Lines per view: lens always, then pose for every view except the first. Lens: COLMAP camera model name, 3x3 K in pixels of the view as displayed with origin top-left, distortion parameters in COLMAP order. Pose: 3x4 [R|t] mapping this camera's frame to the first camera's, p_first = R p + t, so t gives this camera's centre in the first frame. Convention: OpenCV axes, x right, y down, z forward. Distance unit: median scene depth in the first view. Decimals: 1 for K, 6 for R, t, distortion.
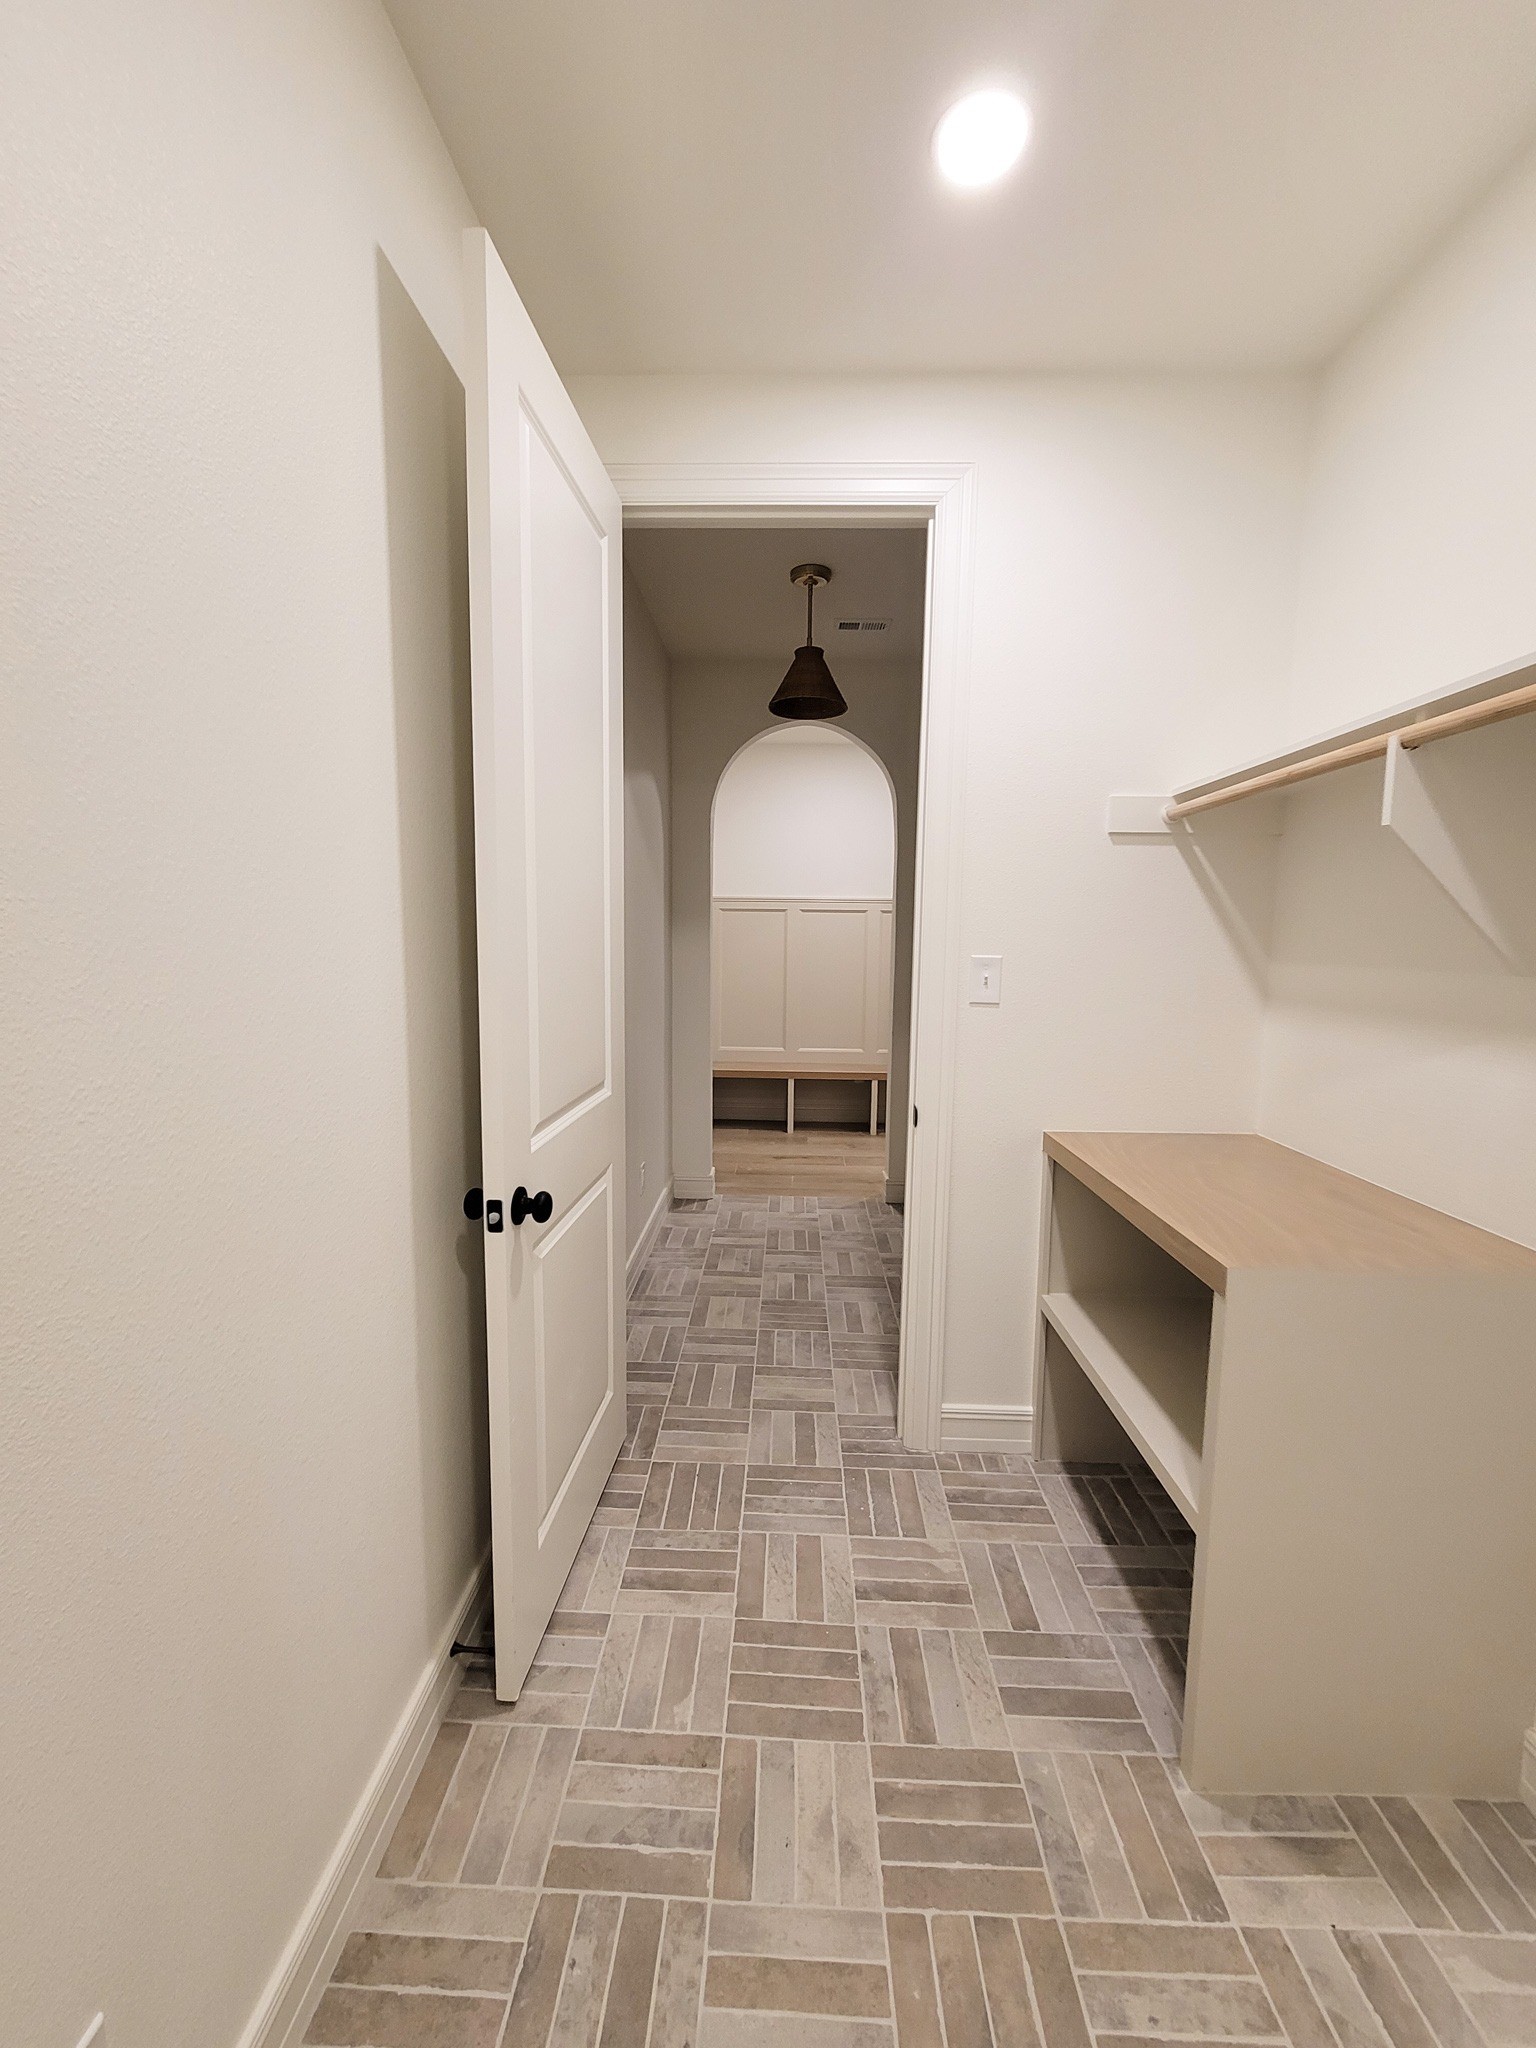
lens RADIAL K [[838.3, 0, 761.3], [0, 838.3, 1022.6], [0, 0, 1]] dist [-0.000578, -0.000578]
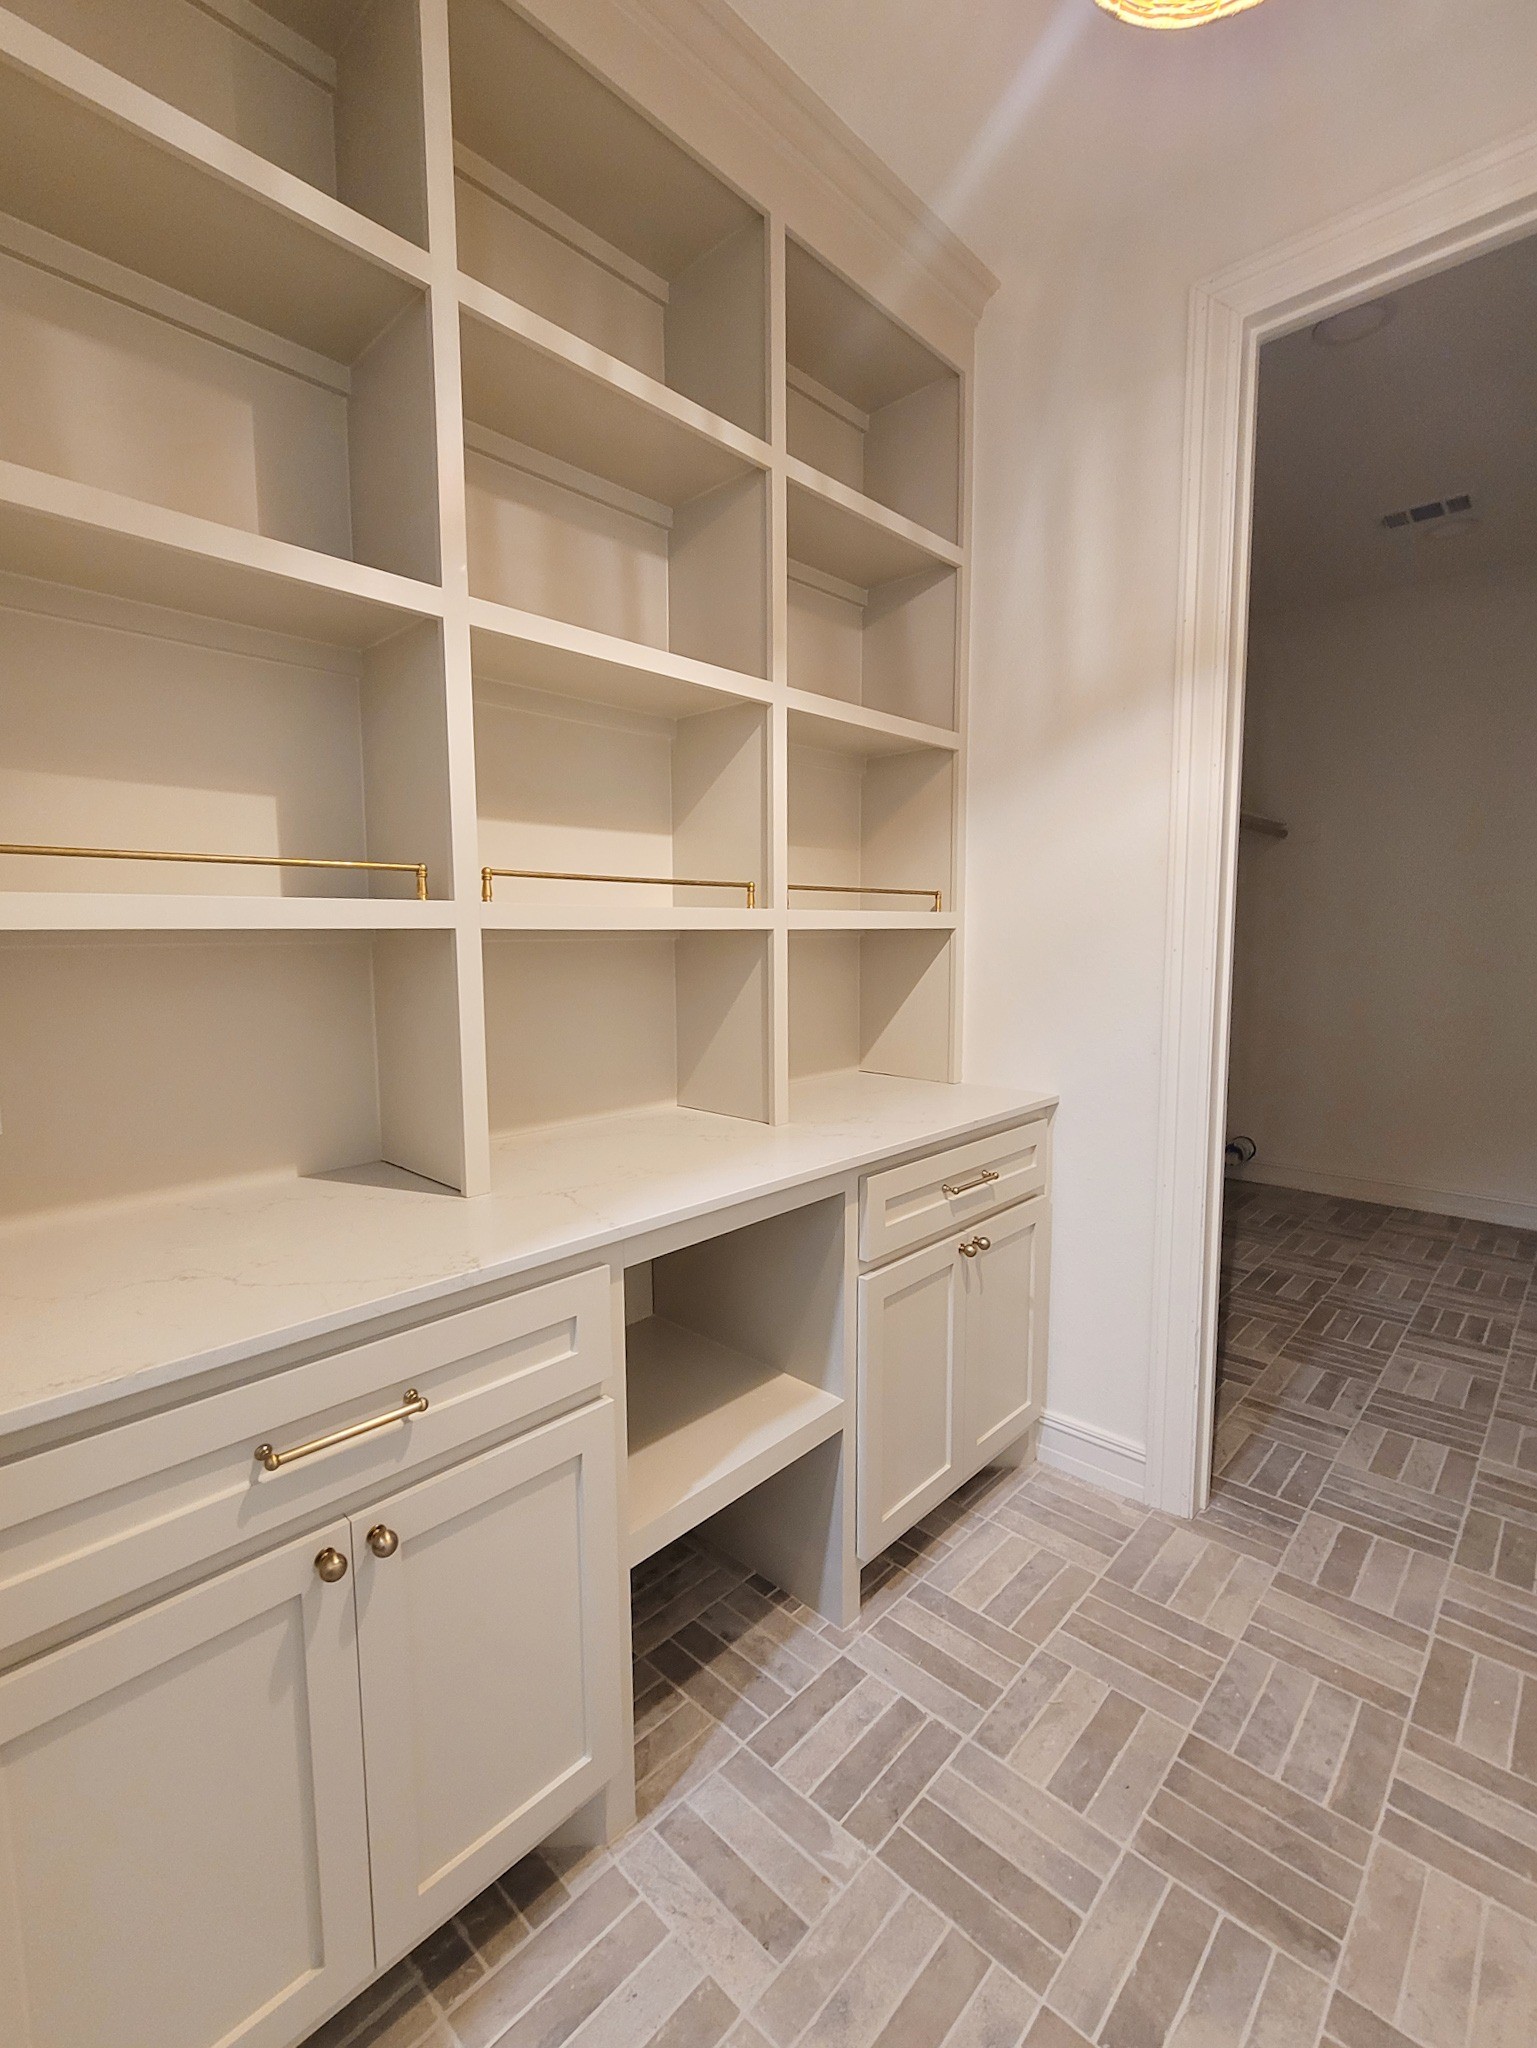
lens RADIAL K [[906.0, 0, 762.4], [0, 906.0, 1020.7], [0, 0, 1]] dist [0.001361, -0.002222]
pose [[-0.750460, -0.073029, 0.656869, -0.056579], [0.069516, 0.979642, 0.188334, -0.164209], [-0.657250, 0.186999, -0.730105, 2.088828]]
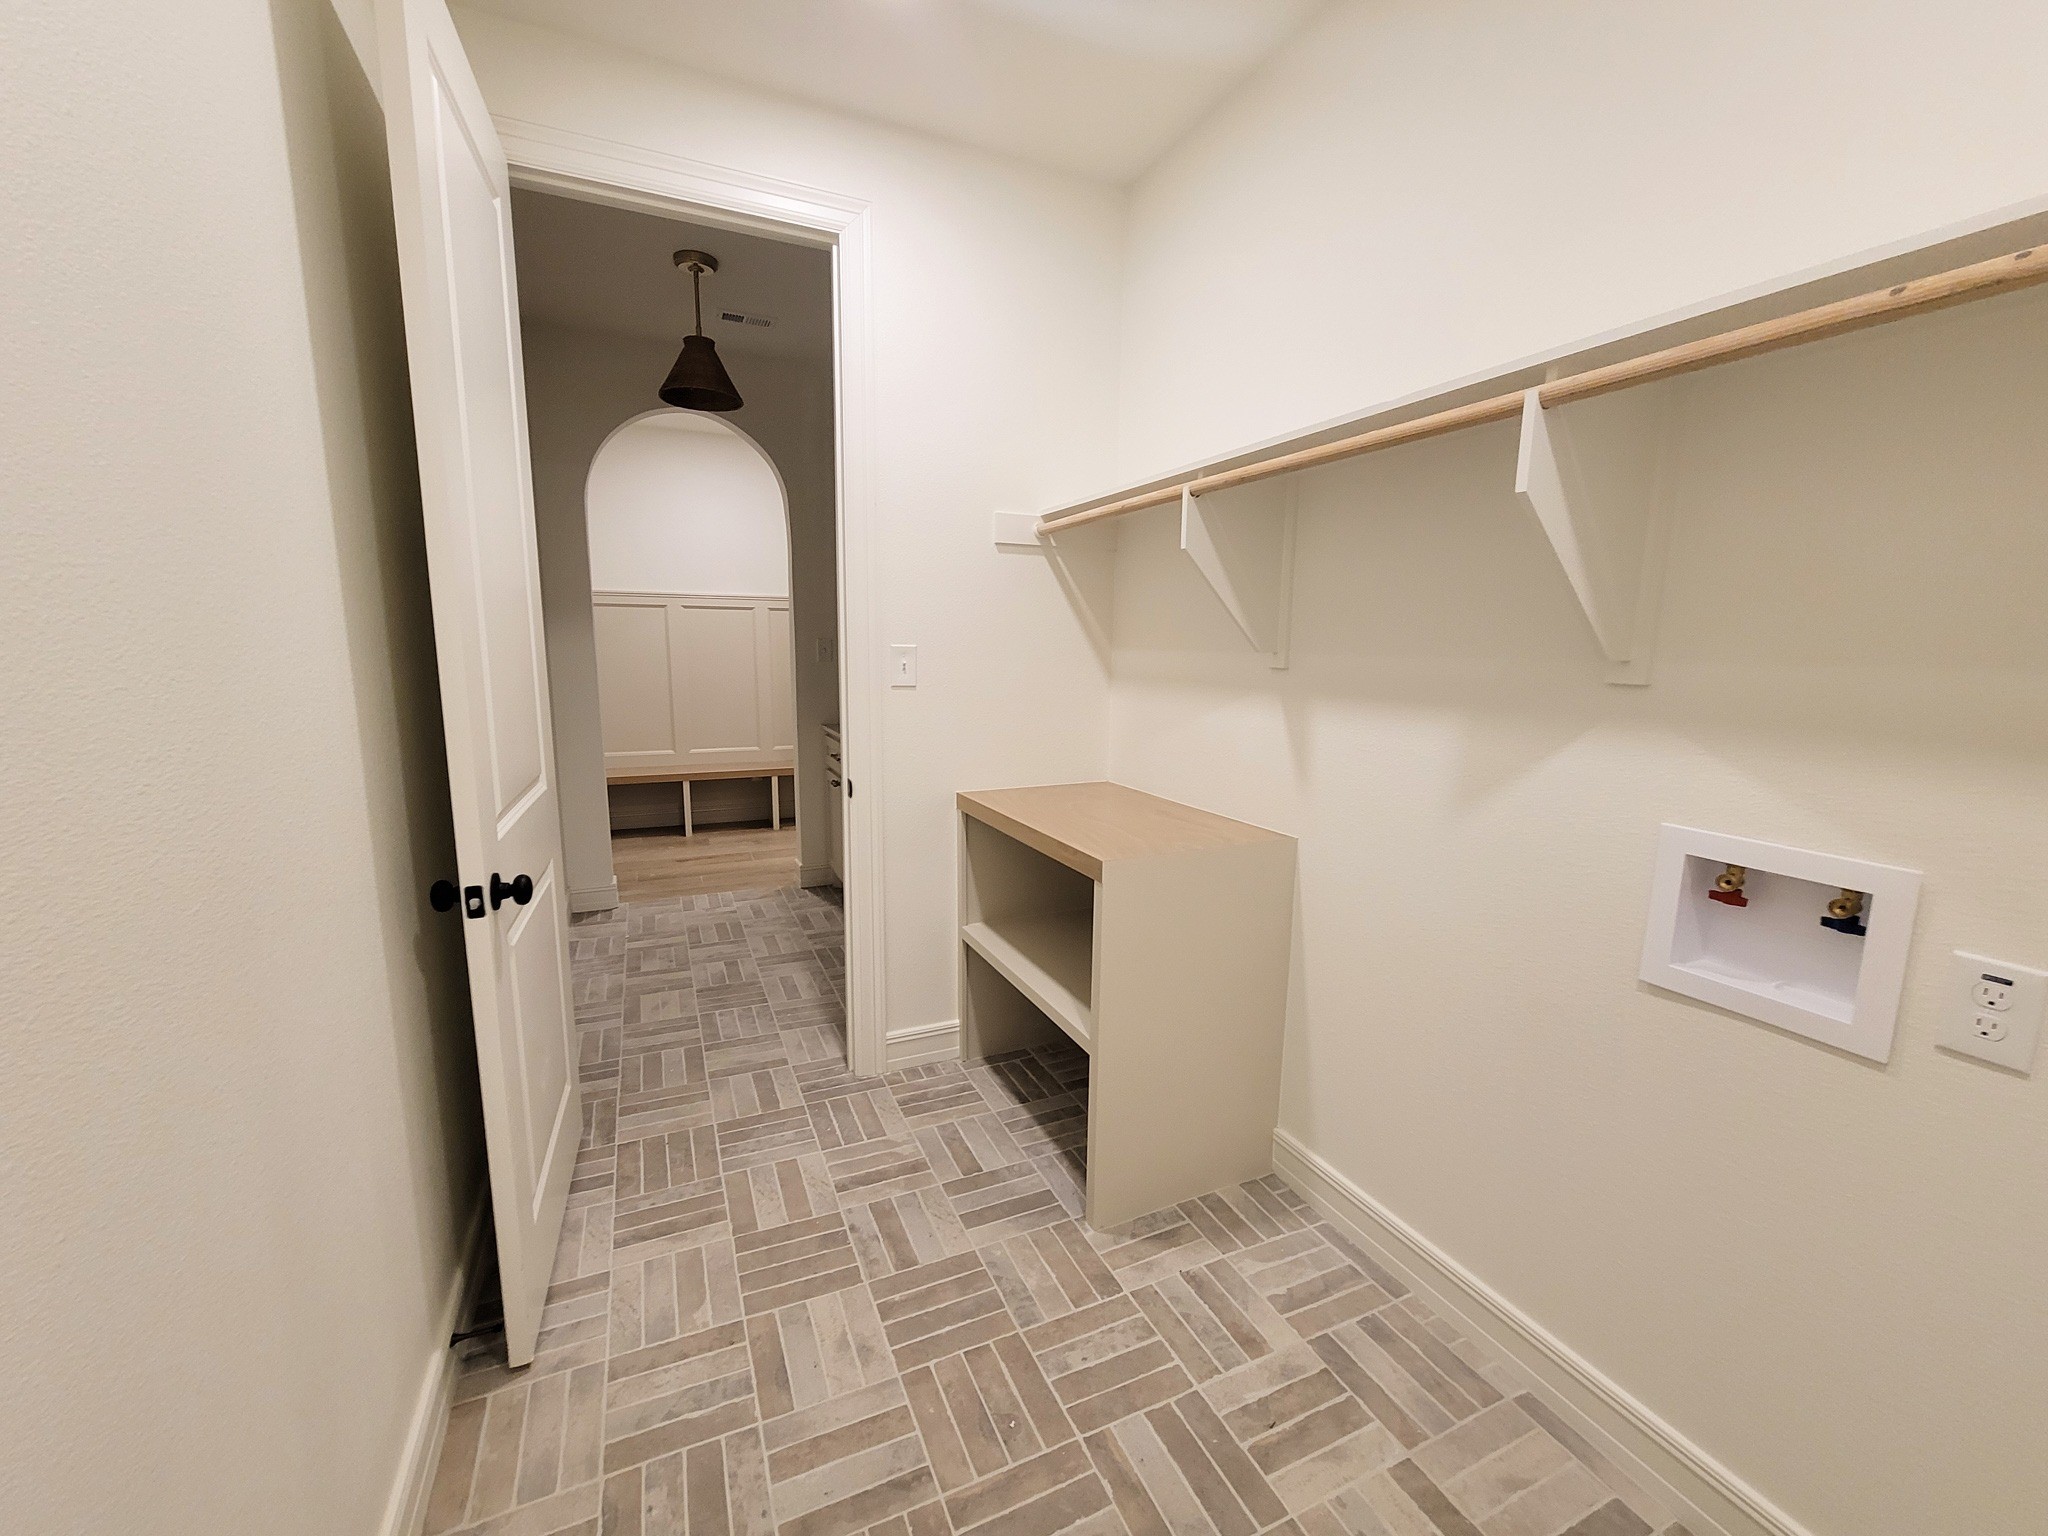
lens RADIAL K [[838.3, 0, 1026.1], [0, 838.3, 776.5], [0, 0, 1]] dist [-0.000578, -0.000578]
pose [[0.895219, -0.072657, 0.439663, -0.109127], [0.045562, 0.996372, 0.071885, 0.027137], [-0.443291, -0.044321, 0.895281, -0.129704]]
